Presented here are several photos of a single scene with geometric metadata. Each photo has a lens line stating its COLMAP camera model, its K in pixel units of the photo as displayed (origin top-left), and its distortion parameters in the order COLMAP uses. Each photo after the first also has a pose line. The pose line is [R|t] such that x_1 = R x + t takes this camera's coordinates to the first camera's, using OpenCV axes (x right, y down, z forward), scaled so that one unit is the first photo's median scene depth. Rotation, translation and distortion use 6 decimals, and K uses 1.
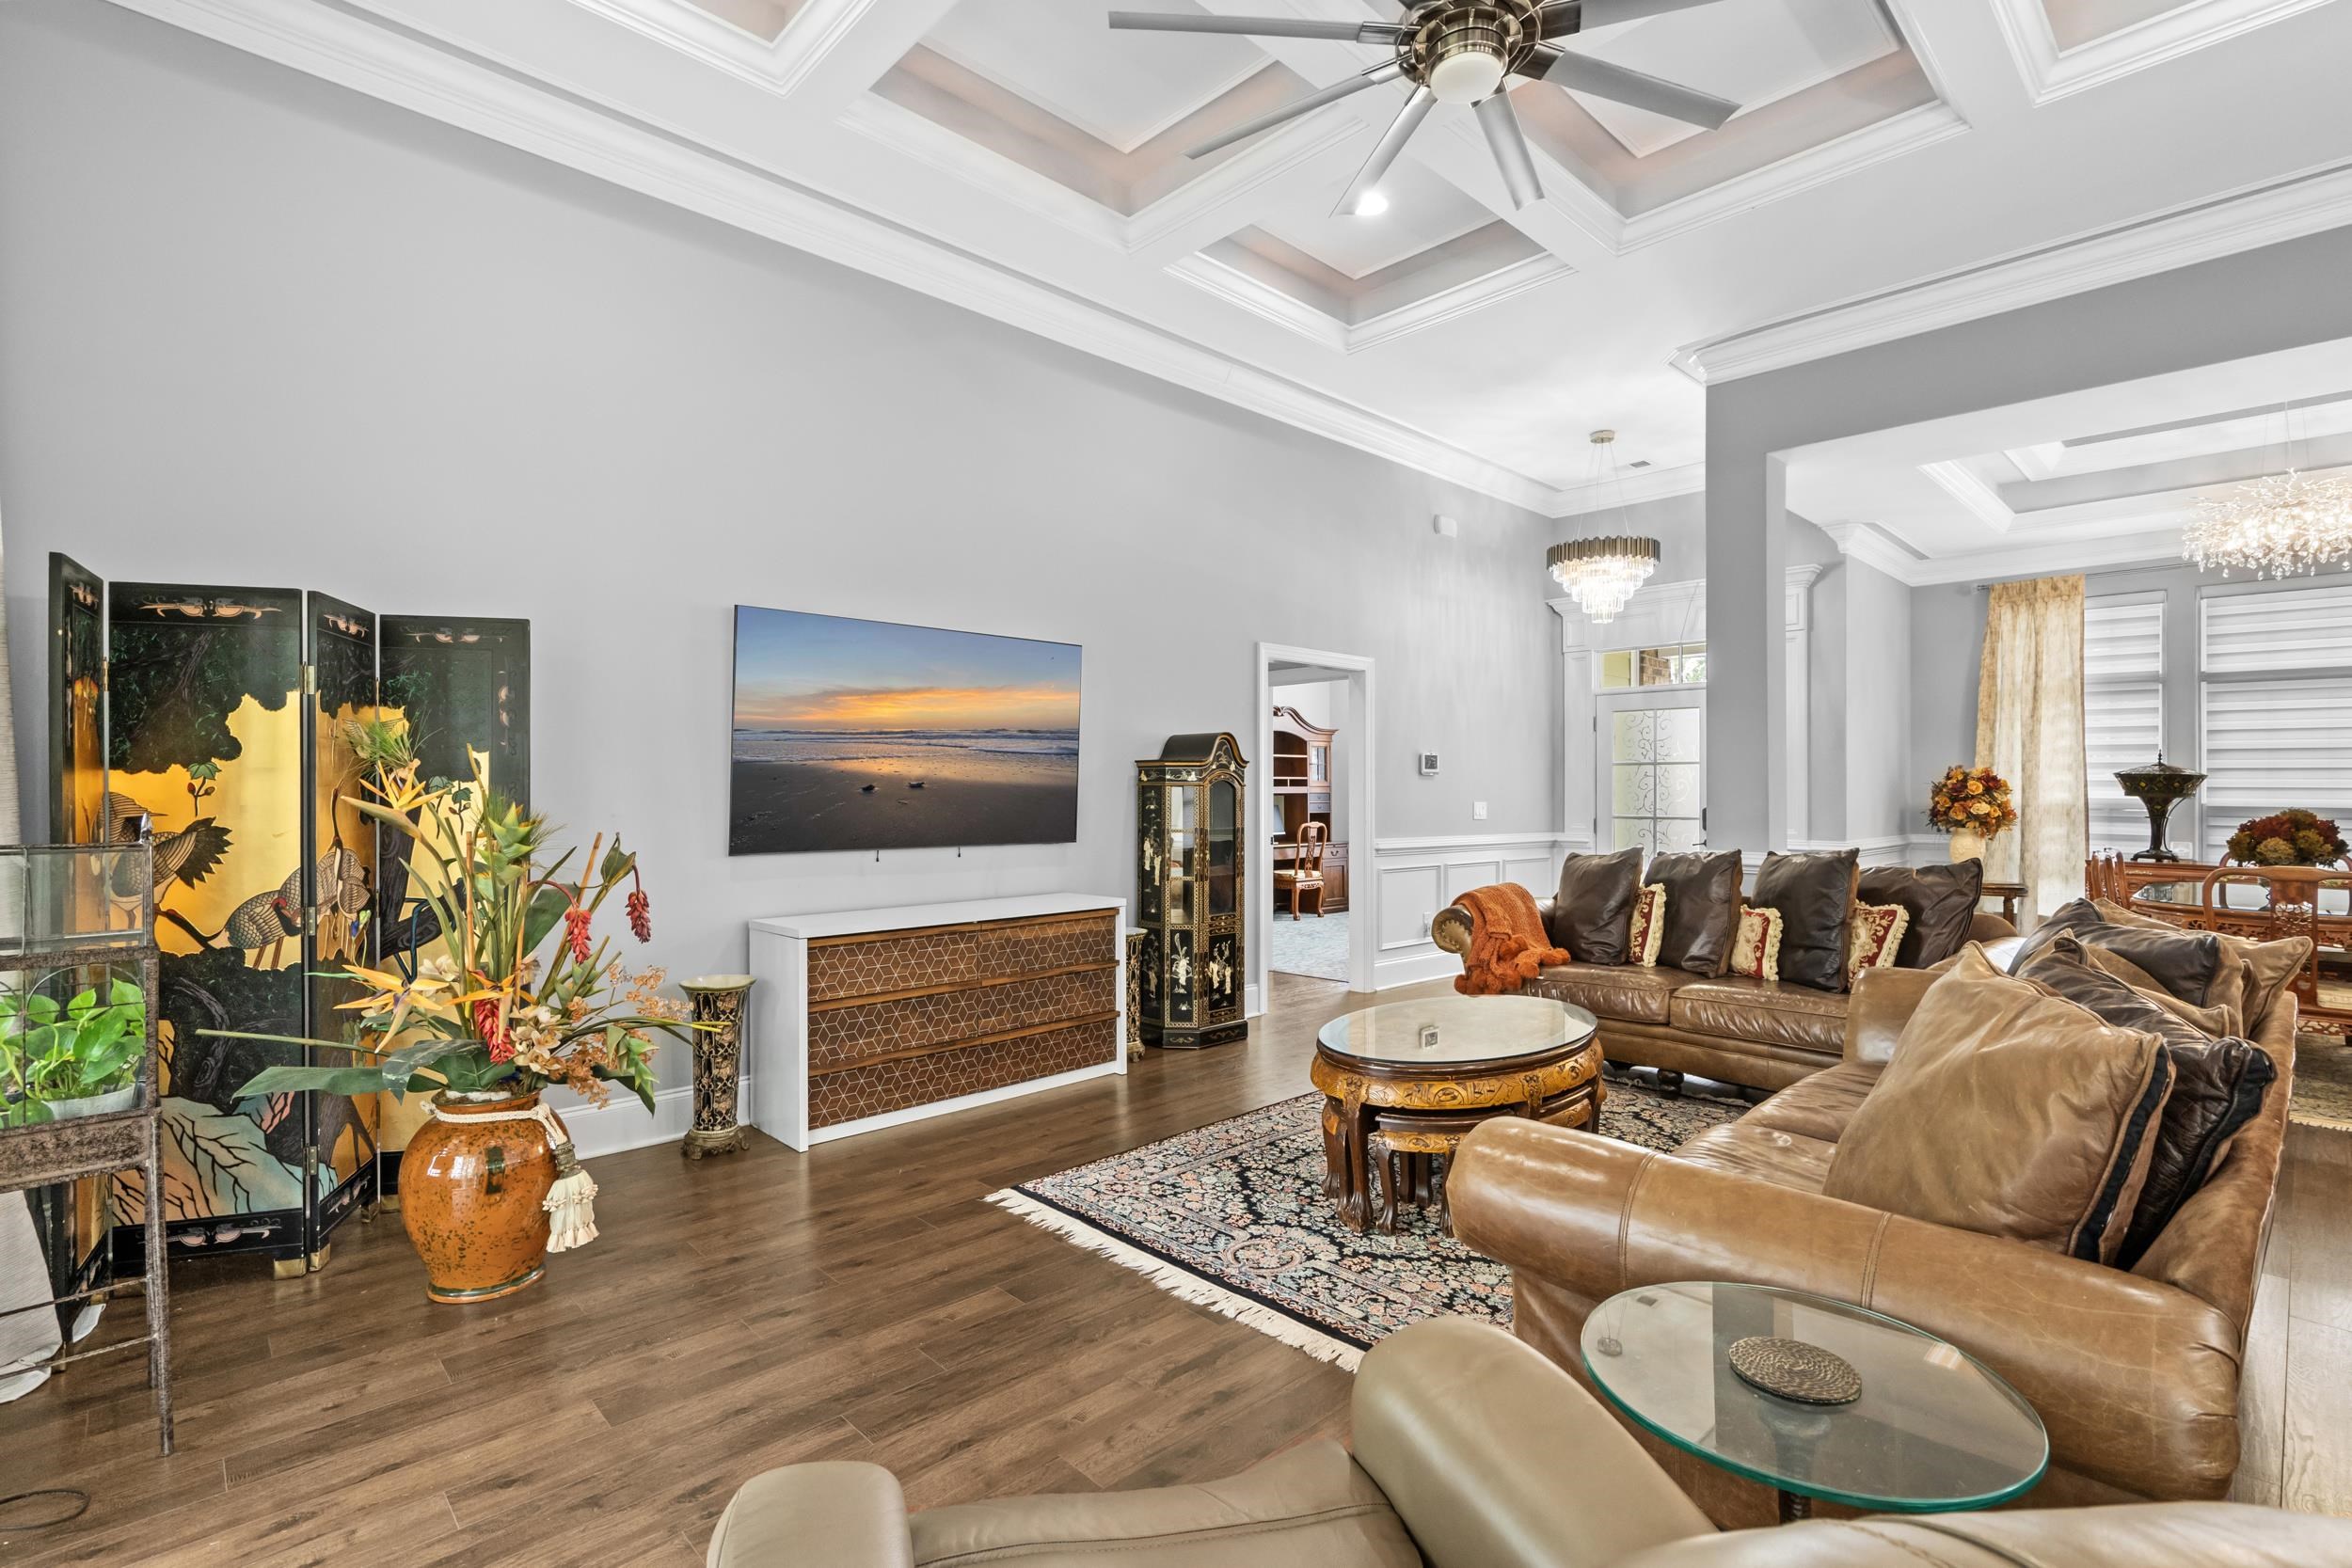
lens RADIAL K [[1081.2, 0, 1183.6], [0, 1081.2, 787.0], [0, 0, 1]] dist [-0.000291, 0.001297]
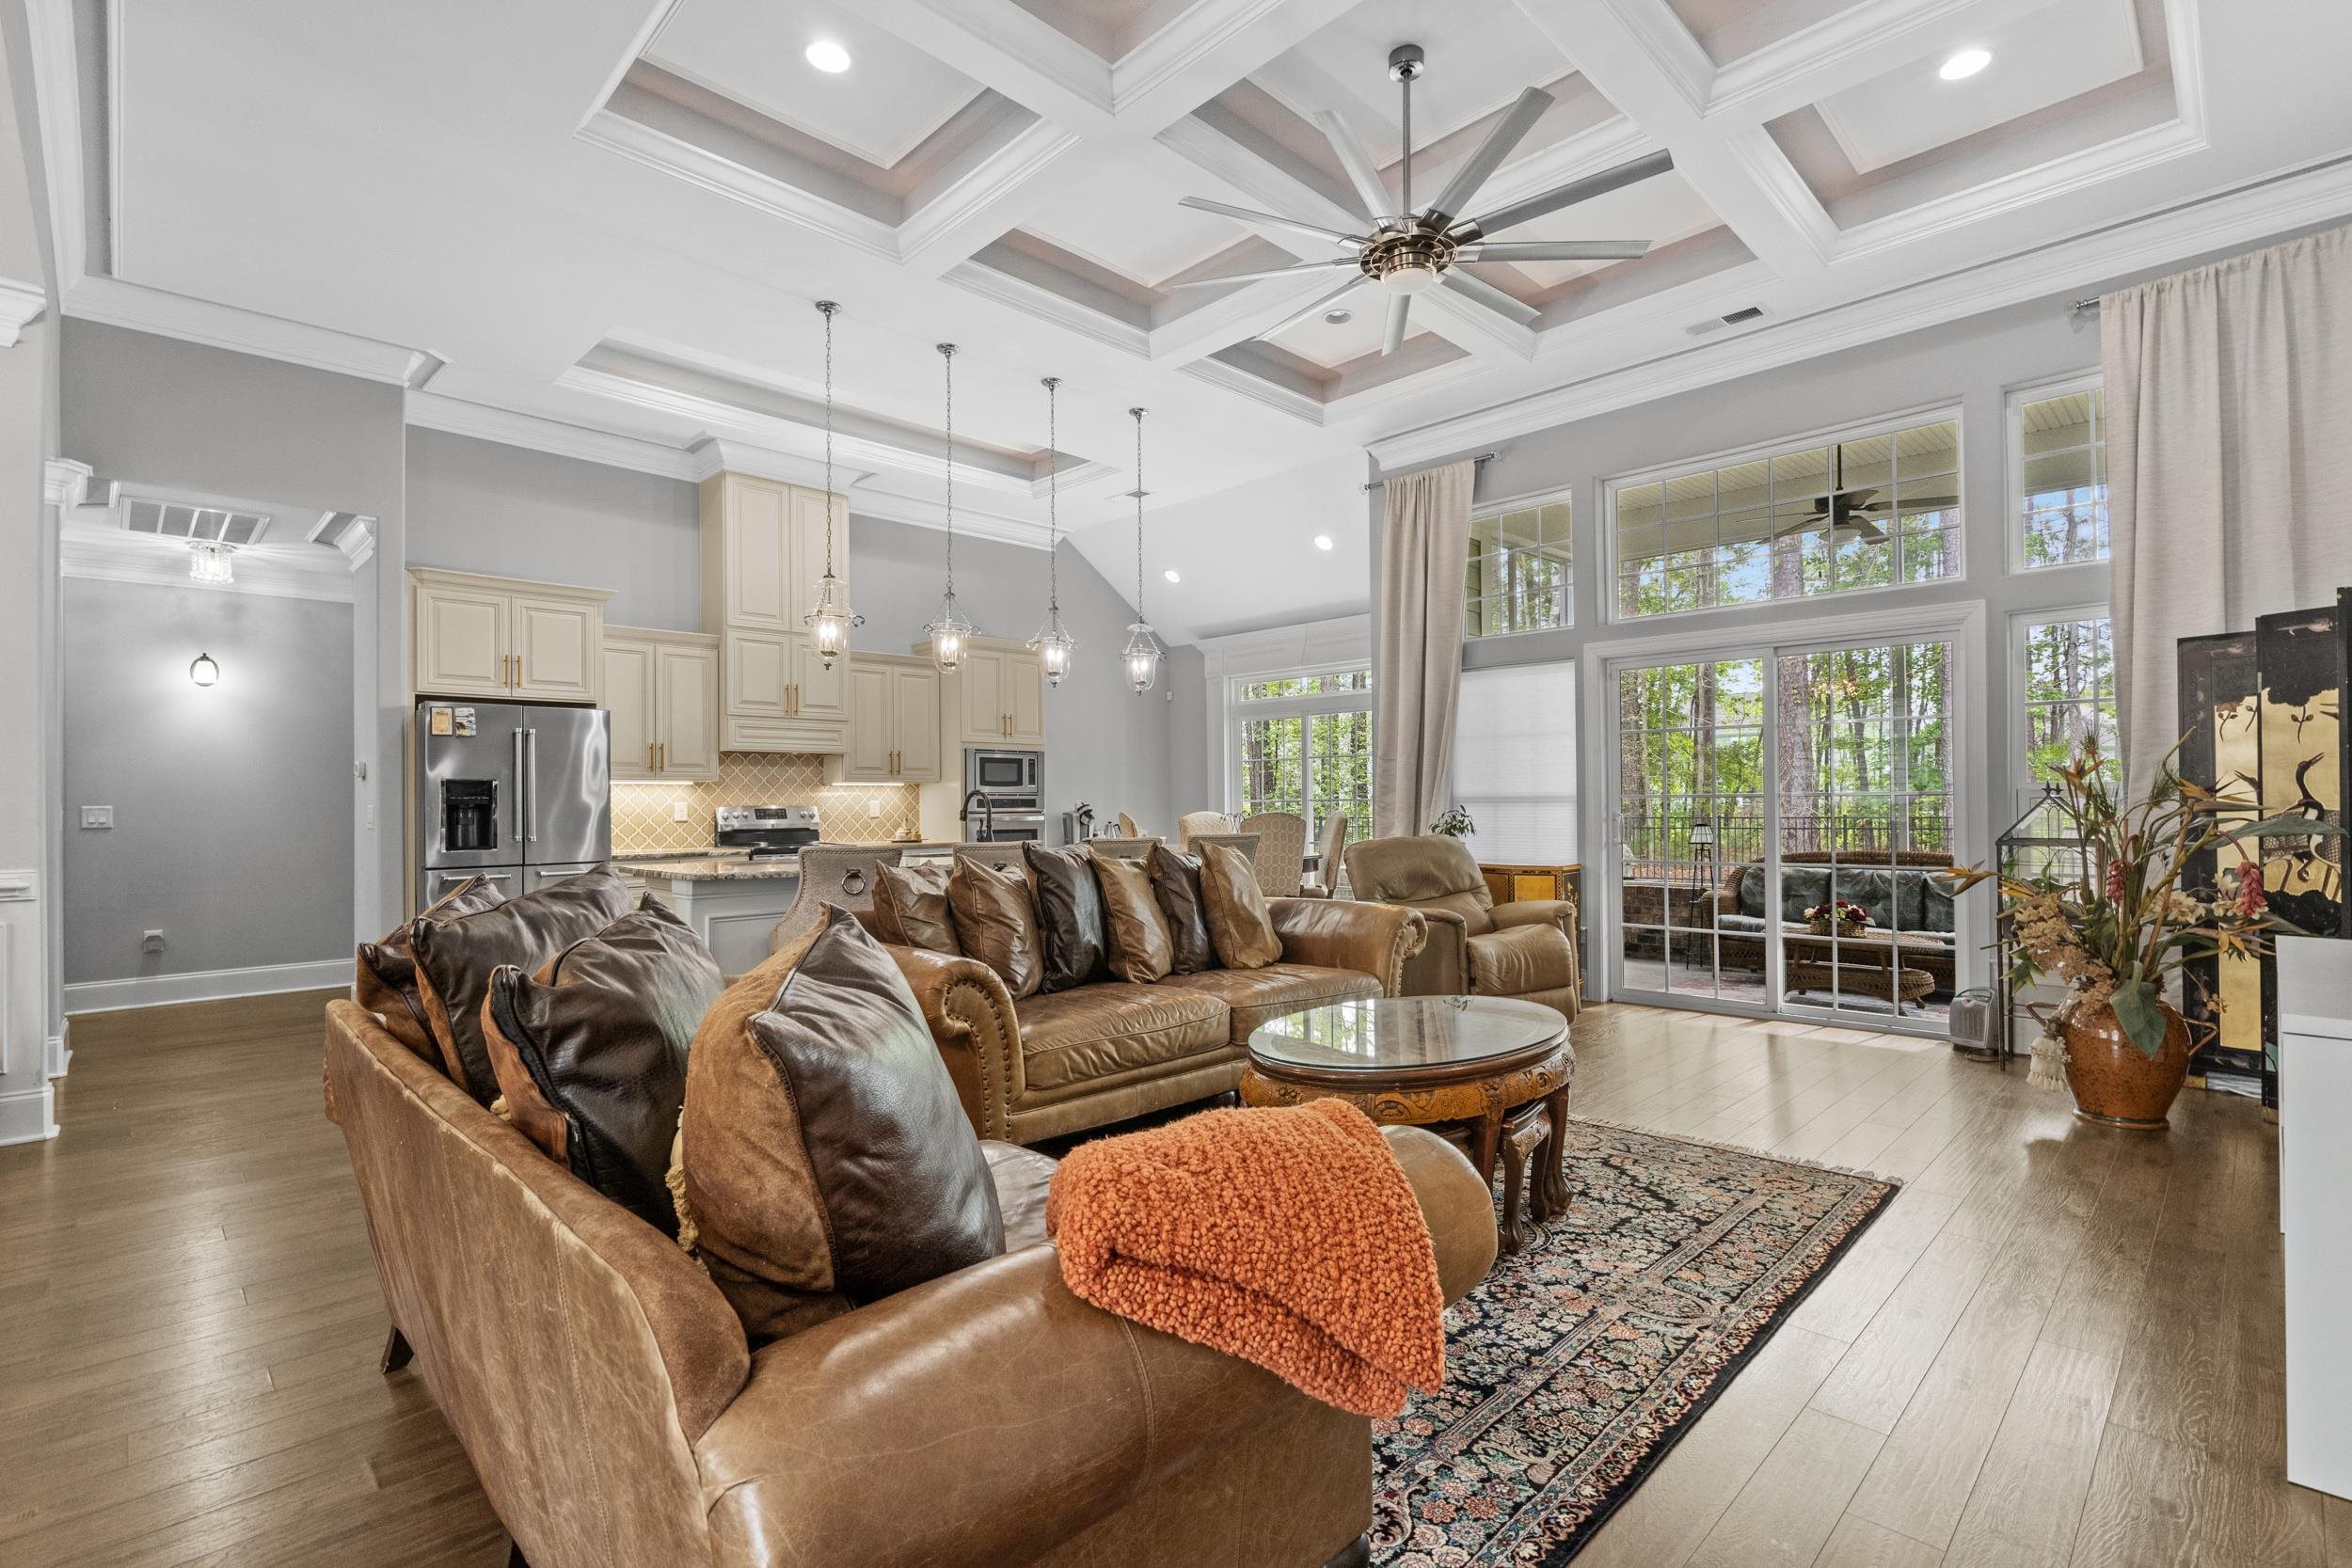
lens RADIAL K [[1081.2, 0, 1162.5], [0, 1081.2, 800.0], [0, 0, 1]] dist [-0.000291, 0.001297]
pose [[-0.999979, 0.004638, -0.004428, 0.352986], [0.004653, 0.999983, -0.003502, 0.027595], [0.004412, -0.003523, -0.999984, 1.428726]]
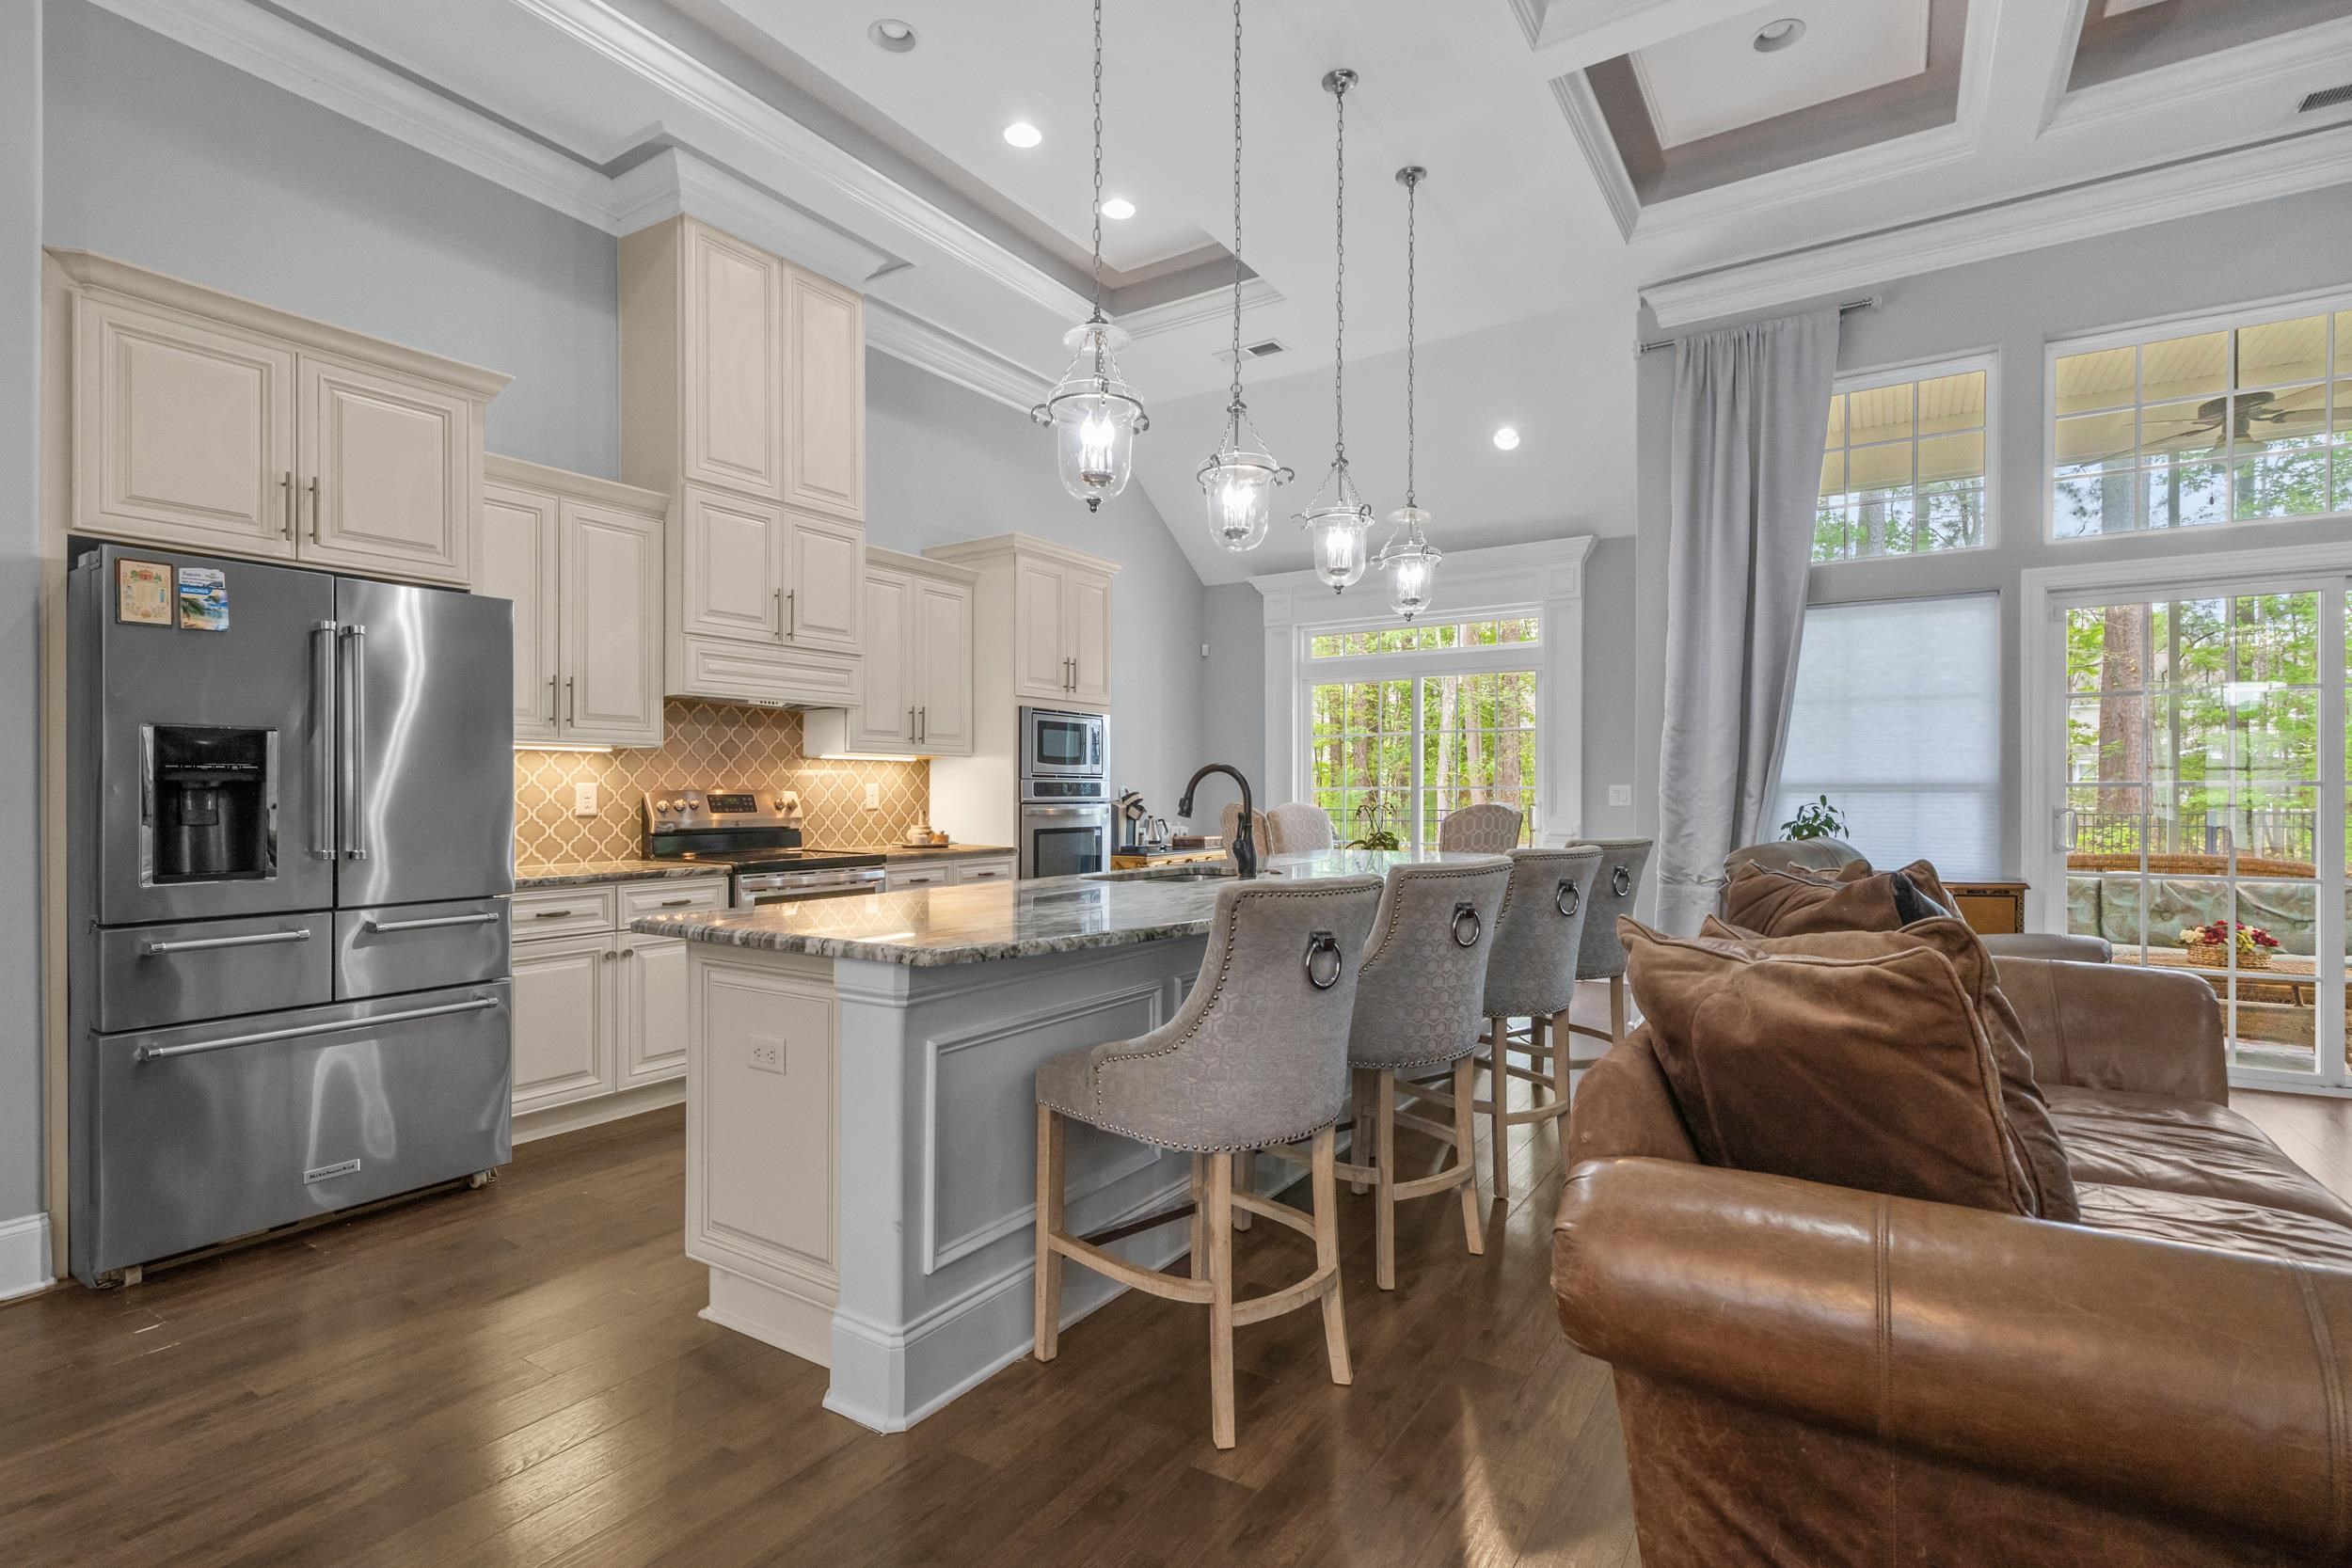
lens RADIAL K [[1105.1, 0, 1158.7], [0, 1105.1, 790.8], [0, 0, 1]] dist [0.003377, 0.001358]
pose [[-0.973784, -0.001486, -0.227470, 0.795278], [-0.000859, 0.999996, -0.002855, 0.030909], [0.227473, -0.002585, -0.973781, 0.858255]]
